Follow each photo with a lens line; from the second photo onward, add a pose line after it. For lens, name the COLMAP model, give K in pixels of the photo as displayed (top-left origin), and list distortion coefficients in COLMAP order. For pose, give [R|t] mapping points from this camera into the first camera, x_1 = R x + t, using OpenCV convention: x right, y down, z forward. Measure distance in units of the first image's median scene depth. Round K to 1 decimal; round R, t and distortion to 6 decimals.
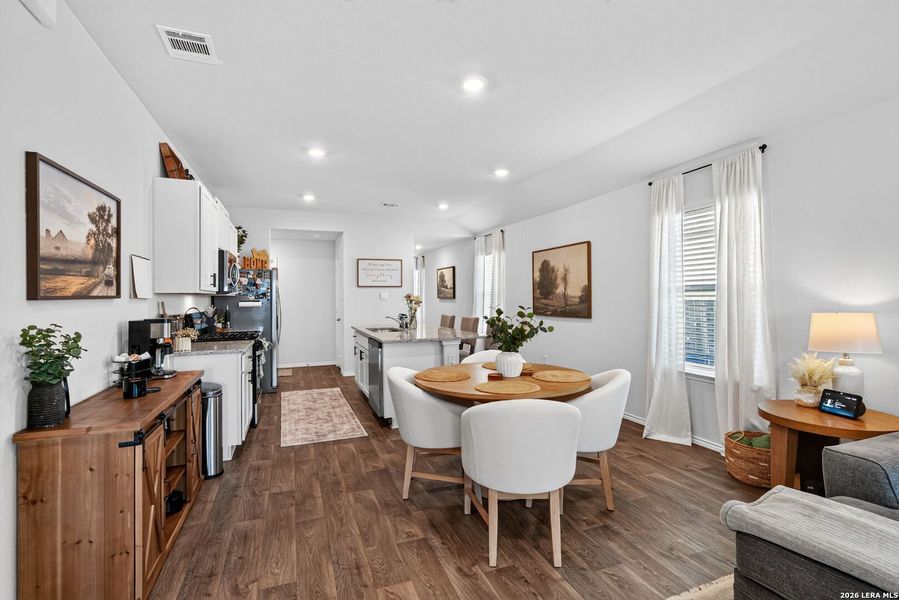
lens RADIAL K [[421.6, 0, 447.0], [0, 421.6, 295.6], [0, 0, 1]] dist [-0.019703, 0.000121]
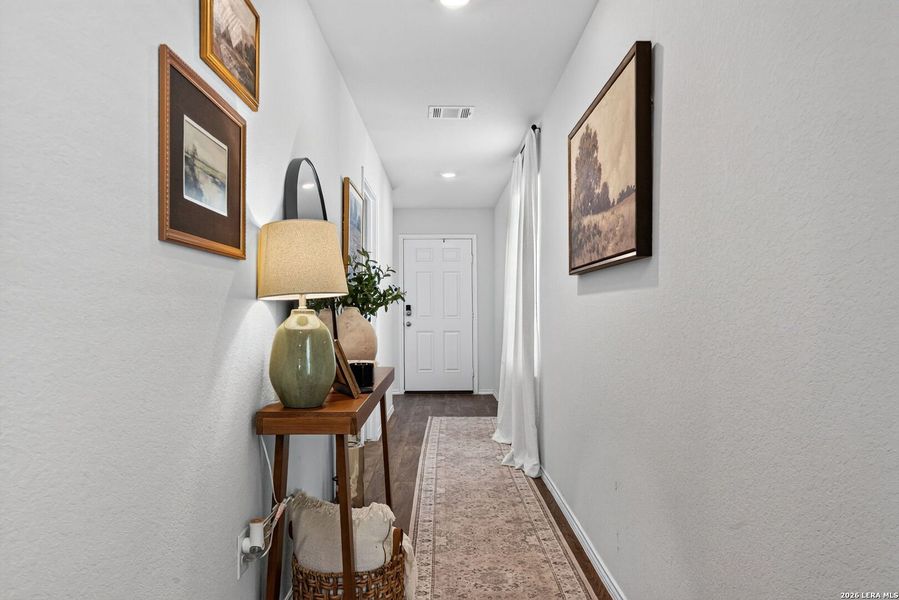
lens RADIAL K [[597.6, 0, 449.5], [0, 597.6, 300.0], [0, 0, 1]] dist [0.000089, 0.000307]
pose [[0.938365, 0.001330, -0.345644, 0.042690], [-0.006493, 0.999884, -0.013779, 0.042154], [0.345586, 0.015174, 0.938264, 1.323725]]
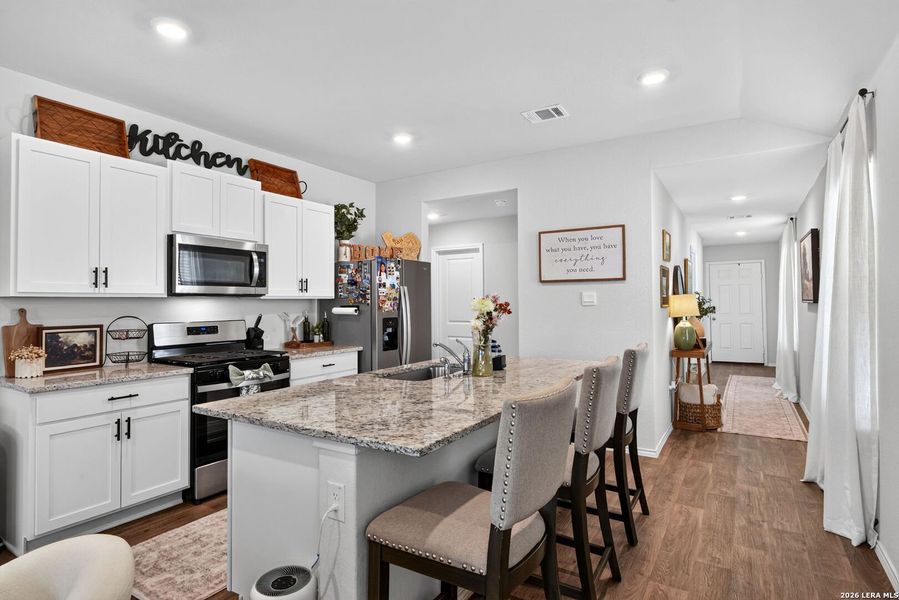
lens RADIAL K [[486.2, 0, 444.4], [0, 486.2, 294.1], [0, 0, 1]] dist [0.003103, 0.000207]
pose [[0.610047, -0.008547, -0.792319, 0.298464], [0.003204, 0.999960, -0.008320, -0.000403], [0.792359, 0.002537, 0.610050, 0.690569]]
